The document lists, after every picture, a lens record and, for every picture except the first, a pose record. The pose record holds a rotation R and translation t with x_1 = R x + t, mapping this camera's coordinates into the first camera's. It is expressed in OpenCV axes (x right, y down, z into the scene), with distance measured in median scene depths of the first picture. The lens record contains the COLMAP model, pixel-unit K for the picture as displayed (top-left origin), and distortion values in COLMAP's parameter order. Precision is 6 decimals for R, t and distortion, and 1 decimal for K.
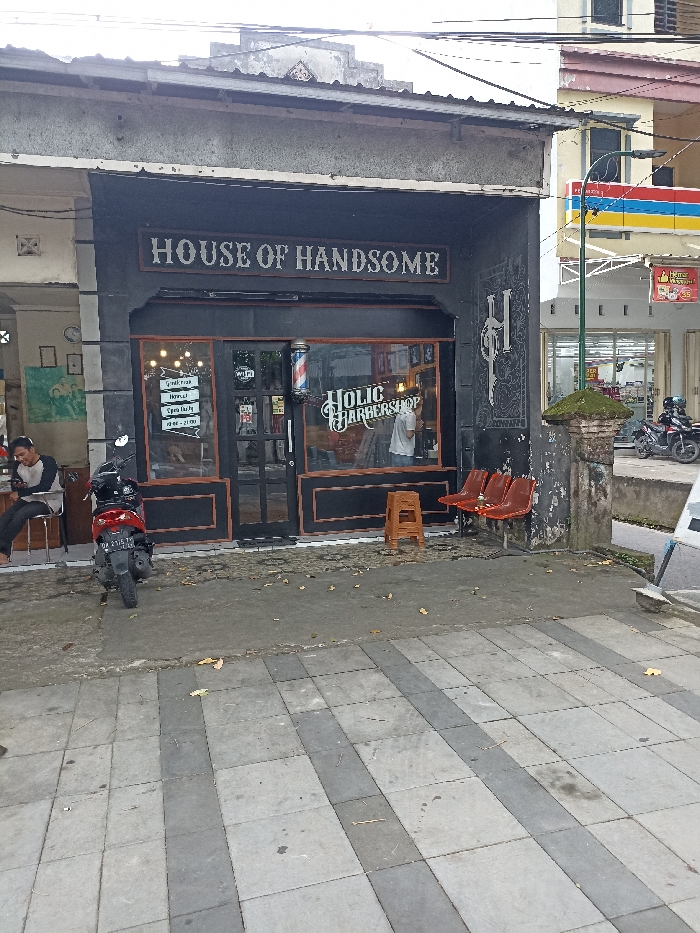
lens RADIAL K [[678.1, 0, 353.0], [0, 678.1, 469.4], [0, 0, 1]] dist [0.079711, -0.074875]
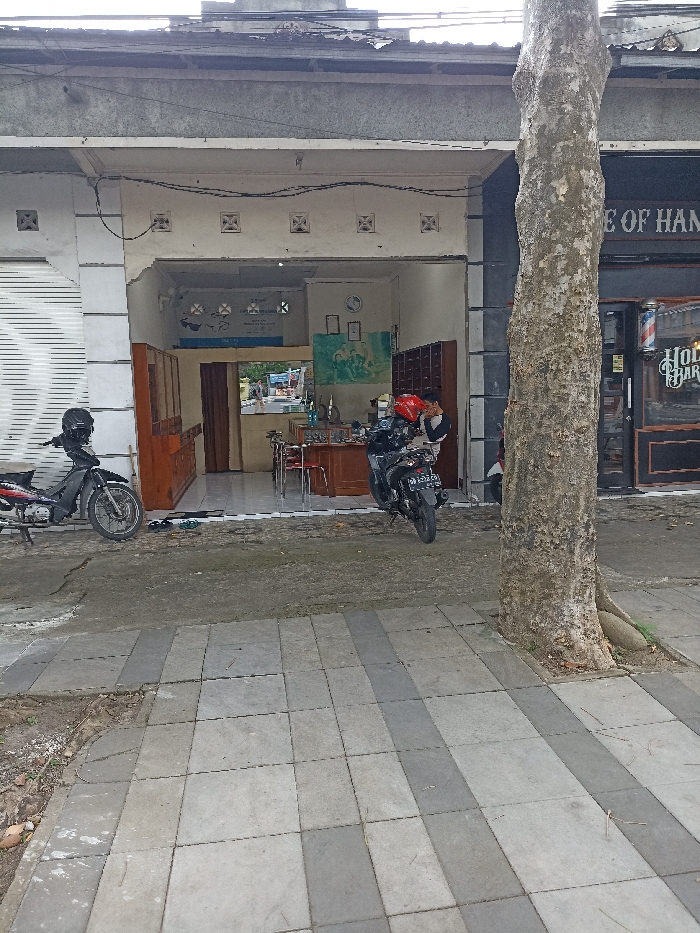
lens RADIAL K [[678.1, 0, 353.0], [0, 678.1, 469.4], [0, 0, 1]] dist [0.079711, -0.074875]
pose [[0.990311, 0.012281, -0.138322, -0.387352], [-0.005688, 0.998833, 0.047958, 0.023143], [0.138750, -0.046707, 0.989225, -0.130255]]
